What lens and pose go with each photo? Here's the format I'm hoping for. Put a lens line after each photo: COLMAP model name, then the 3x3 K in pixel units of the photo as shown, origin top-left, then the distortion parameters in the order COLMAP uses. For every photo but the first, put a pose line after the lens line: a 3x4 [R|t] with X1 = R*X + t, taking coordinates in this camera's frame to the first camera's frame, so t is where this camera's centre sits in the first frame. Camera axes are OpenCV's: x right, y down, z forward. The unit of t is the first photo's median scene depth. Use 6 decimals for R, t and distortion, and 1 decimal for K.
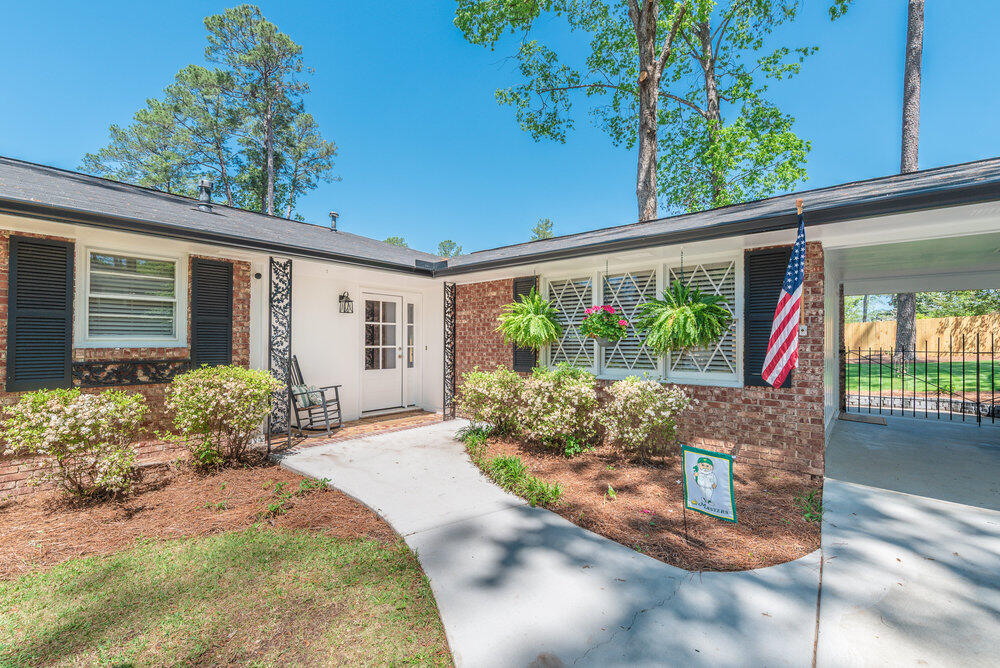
lens RADIAL K [[432.6, 0, 501.1], [0, 432.6, 339.6], [0, 0, 1]] dist [-0.003799, -0.000693]
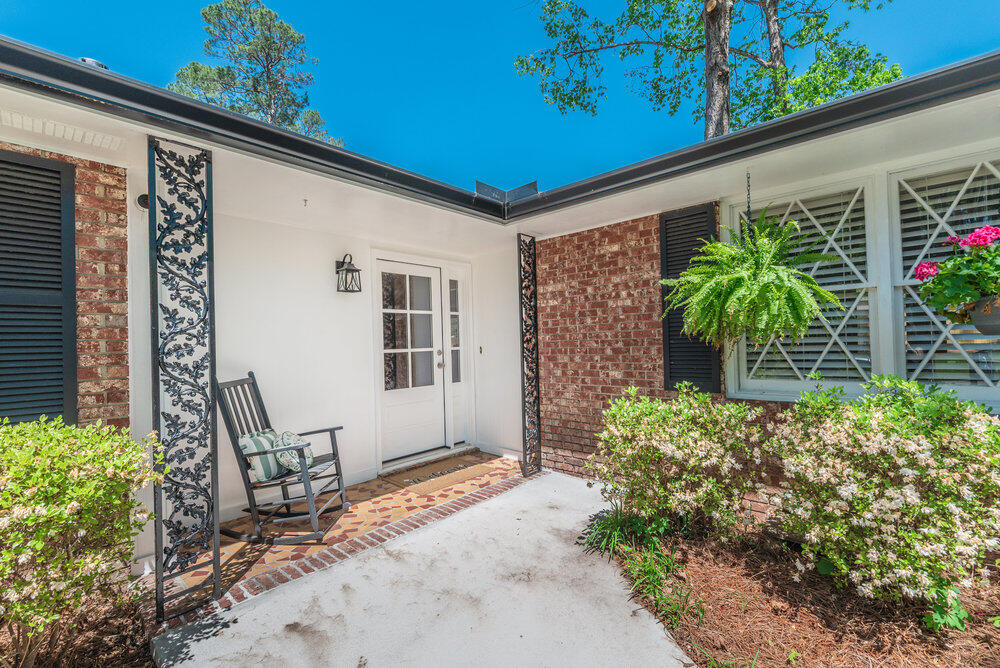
lens RADIAL K [[432.6, 0, 497.7], [0, 432.6, 340.4], [0, 0, 1]] dist [-0.003799, -0.000693]
pose [[0.998873, -0.029669, -0.037058, -0.137647], [0.029785, 0.999553, 0.002606, 0.004991], [0.036964, -0.003707, 0.999310, 0.418423]]
